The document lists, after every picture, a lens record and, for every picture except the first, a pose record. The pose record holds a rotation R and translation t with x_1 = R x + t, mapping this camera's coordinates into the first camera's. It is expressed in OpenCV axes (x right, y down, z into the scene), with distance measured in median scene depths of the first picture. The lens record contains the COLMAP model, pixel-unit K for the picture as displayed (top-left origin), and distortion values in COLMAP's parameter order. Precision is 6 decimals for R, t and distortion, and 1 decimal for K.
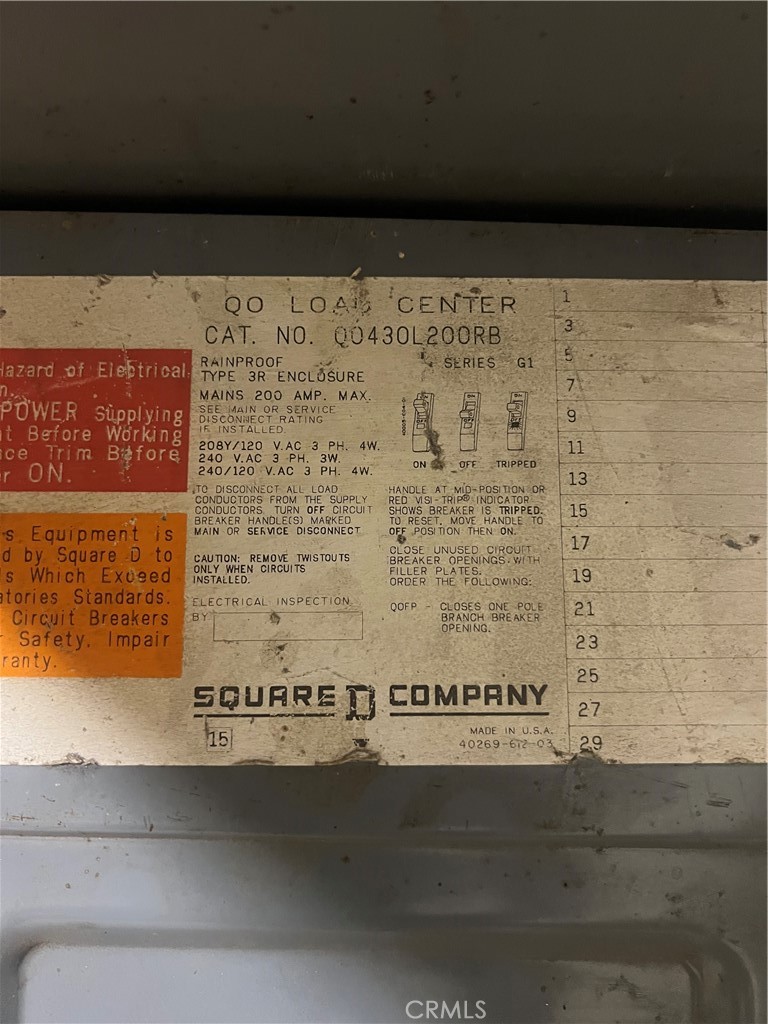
lens RADIAL K [[735.9, 0, 384.0], [0, 735.9, 512.0], [0, 0, 1]] dist [0.033067, -0.054735]
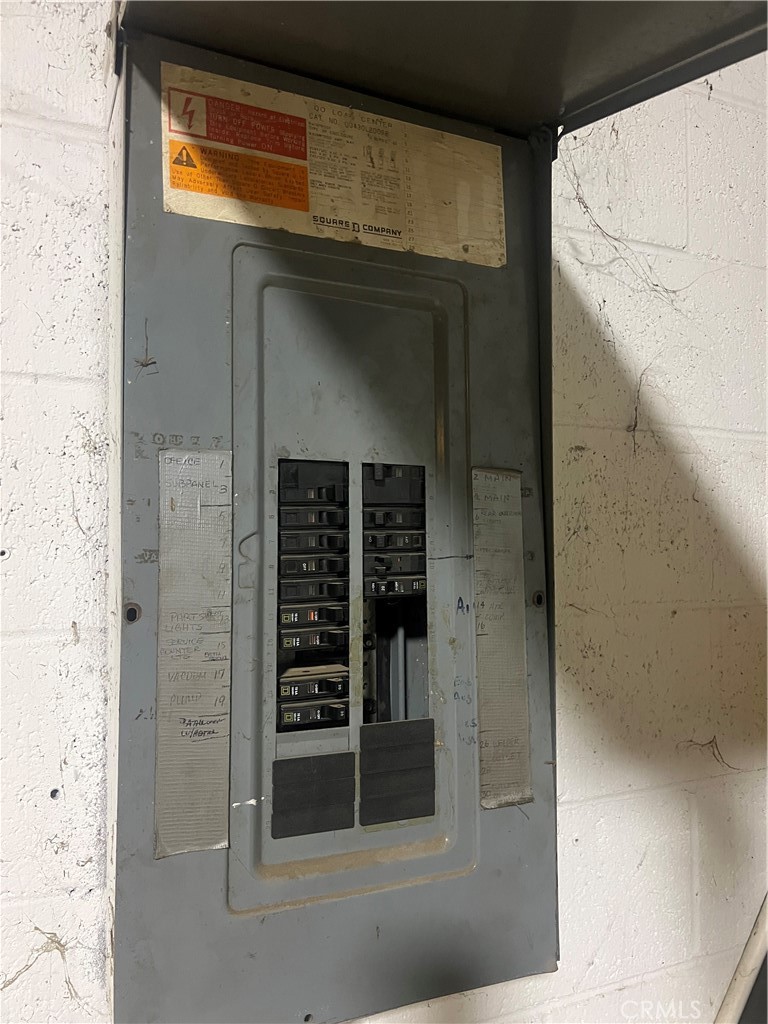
lens RADIAL K [[735.9, 0, 384.0], [0, 735.9, 512.0], [0, 0, 1]] dist [0.033067, -0.054735]
pose [[0.906989, -0.007987, 0.421079, -1.405602], [-0.020077, 0.997863, 0.062174, 1.384497], [-0.420676, -0.064846, 0.904891, -2.372332]]
